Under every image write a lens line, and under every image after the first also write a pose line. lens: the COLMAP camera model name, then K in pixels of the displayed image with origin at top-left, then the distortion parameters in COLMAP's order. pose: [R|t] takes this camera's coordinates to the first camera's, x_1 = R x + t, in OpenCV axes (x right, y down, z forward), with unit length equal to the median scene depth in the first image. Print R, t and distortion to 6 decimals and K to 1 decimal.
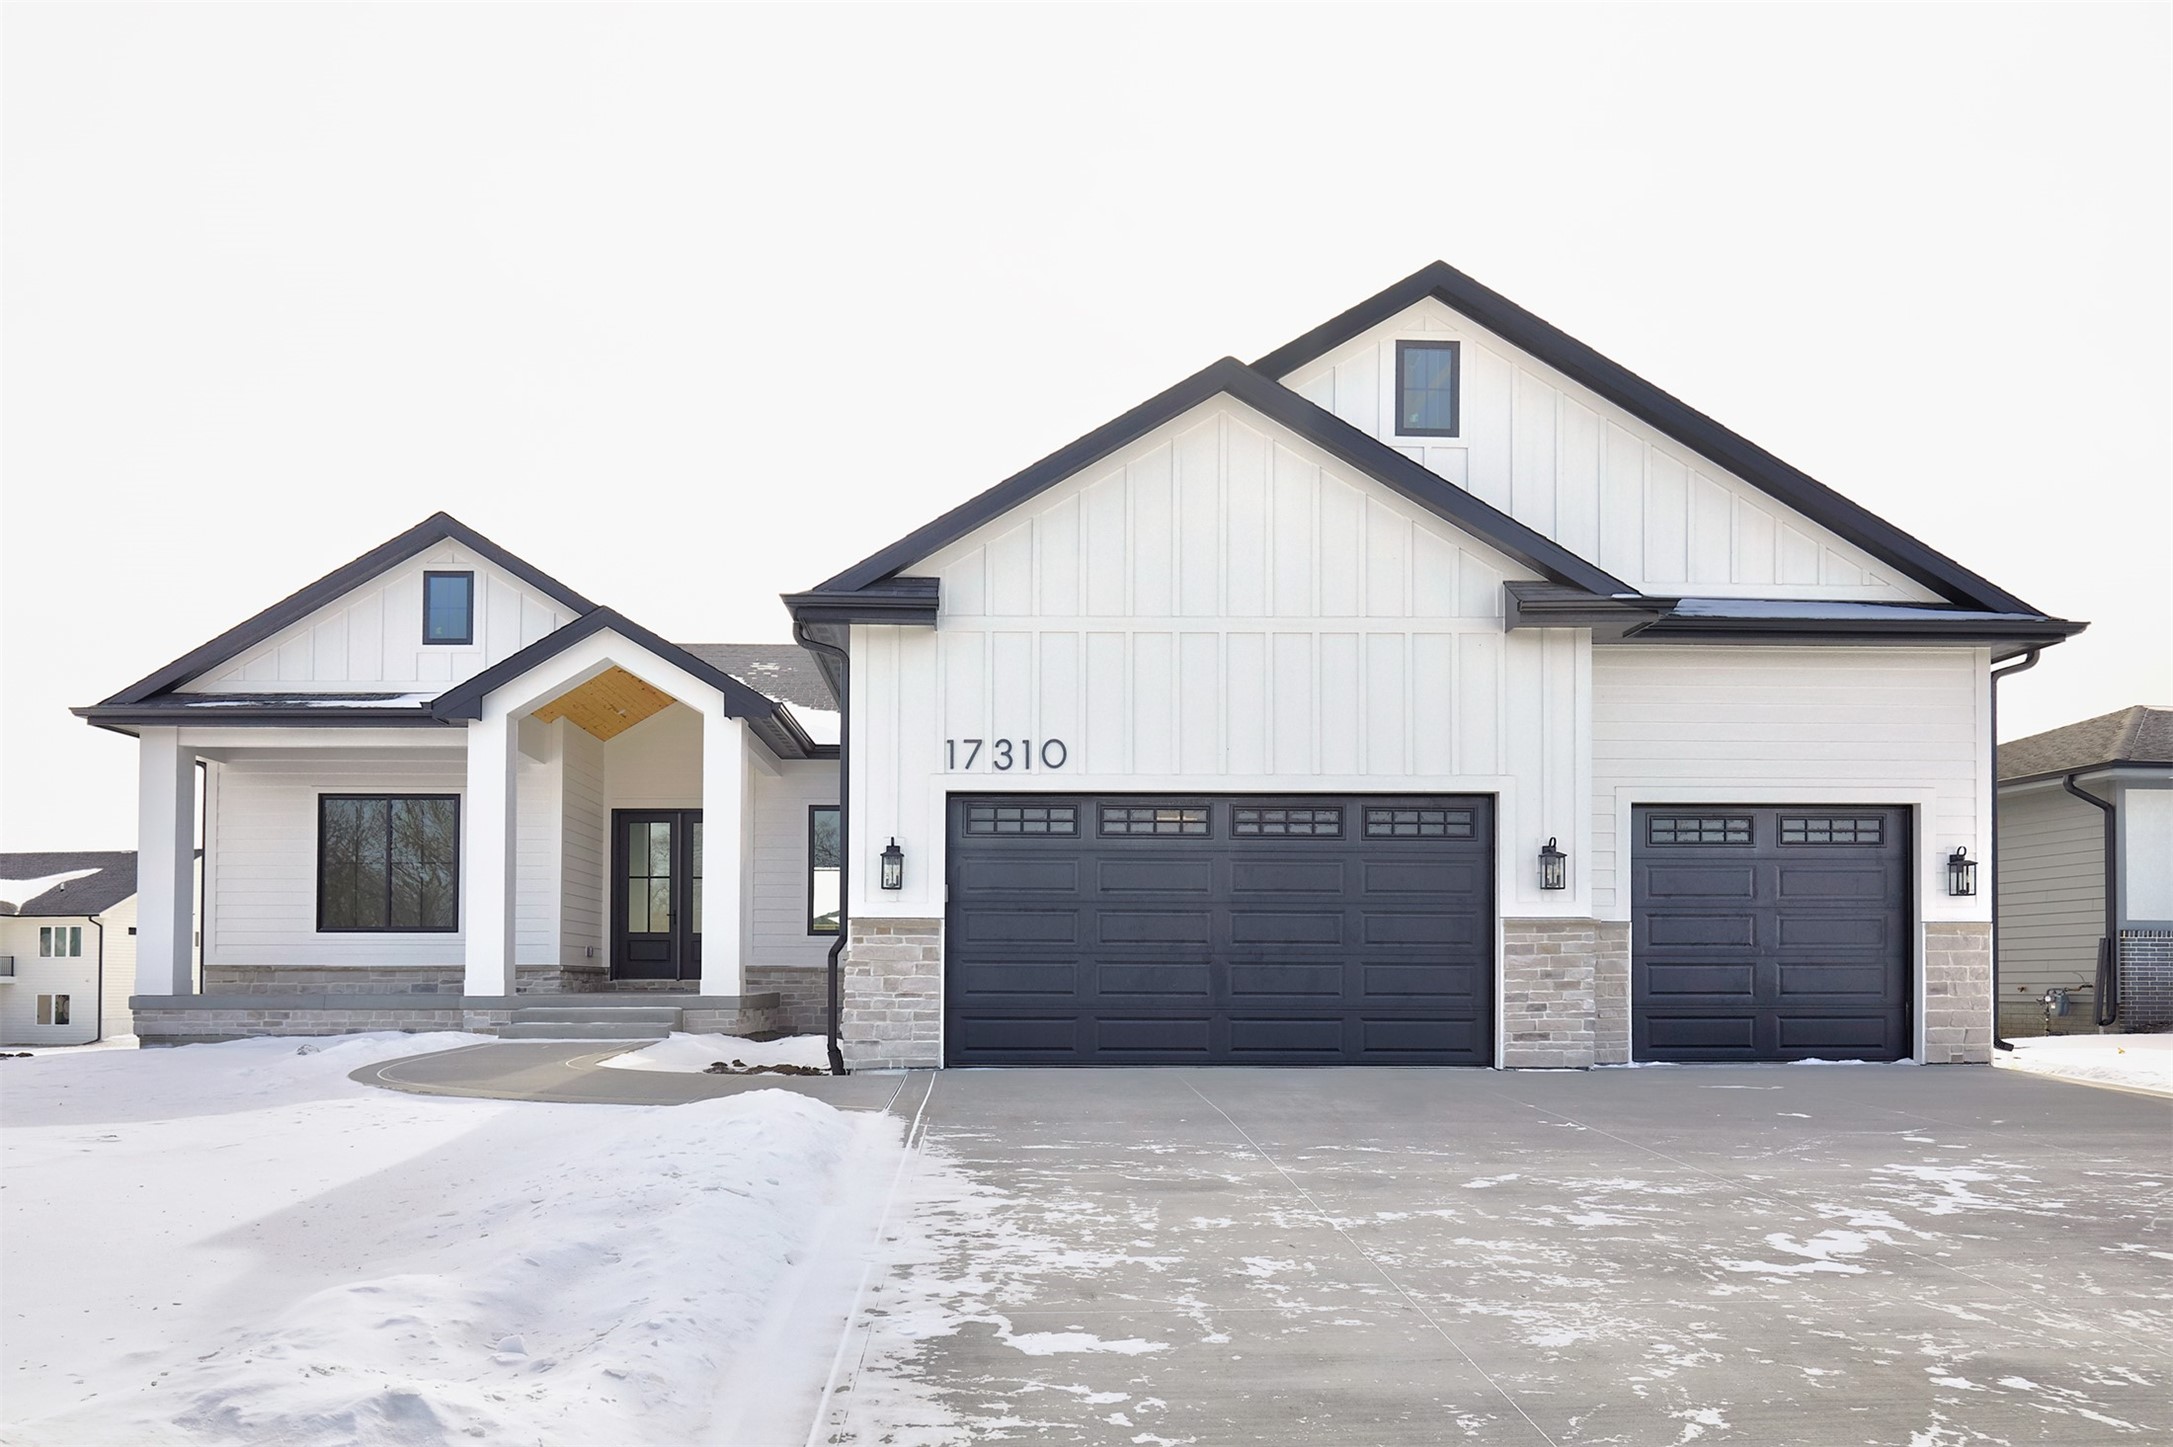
lens RADIAL K [[1448.4, 0, 1086.5], [0, 1448.4, 723.5], [0, 0, 1]] dist [0.005265, -0.000196]
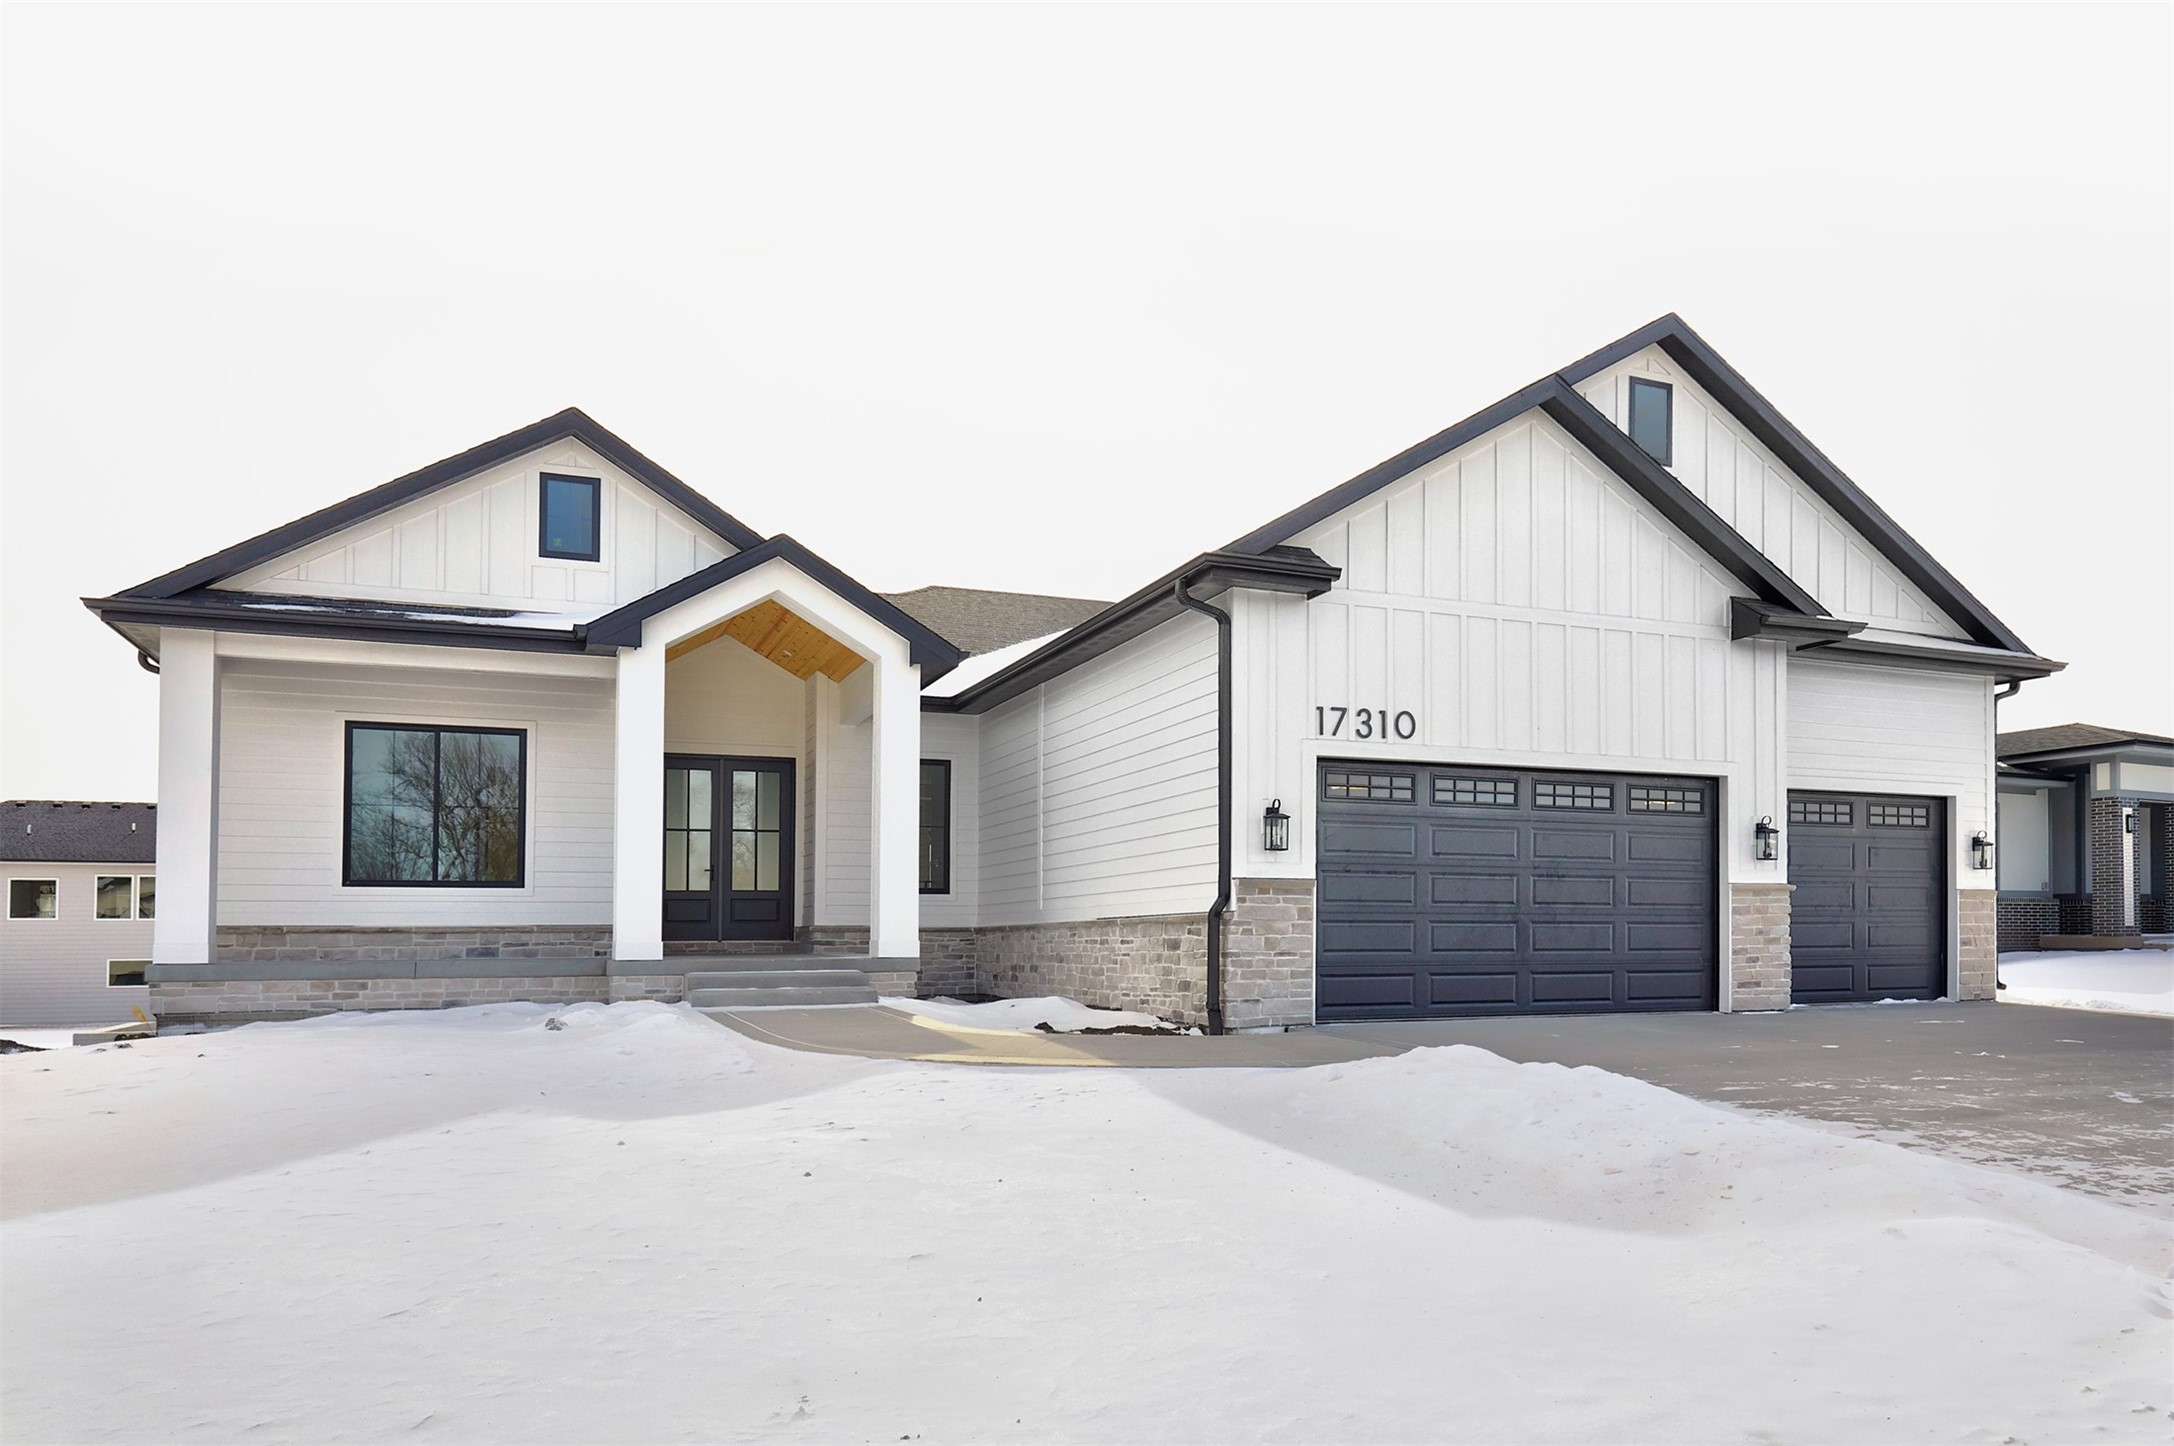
lens RADIAL K [[1452.1, 0, 1087.1], [0, 1452.1, 677.8], [0, 0, 1]] dist [-0.004084, -0.000445]
pose [[0.930243, 0.060637, 0.361899, -0.618853], [-0.058779, 0.998140, -0.016153, 0.017033], [-0.362205, -0.006246, 0.932077, 0.092870]]
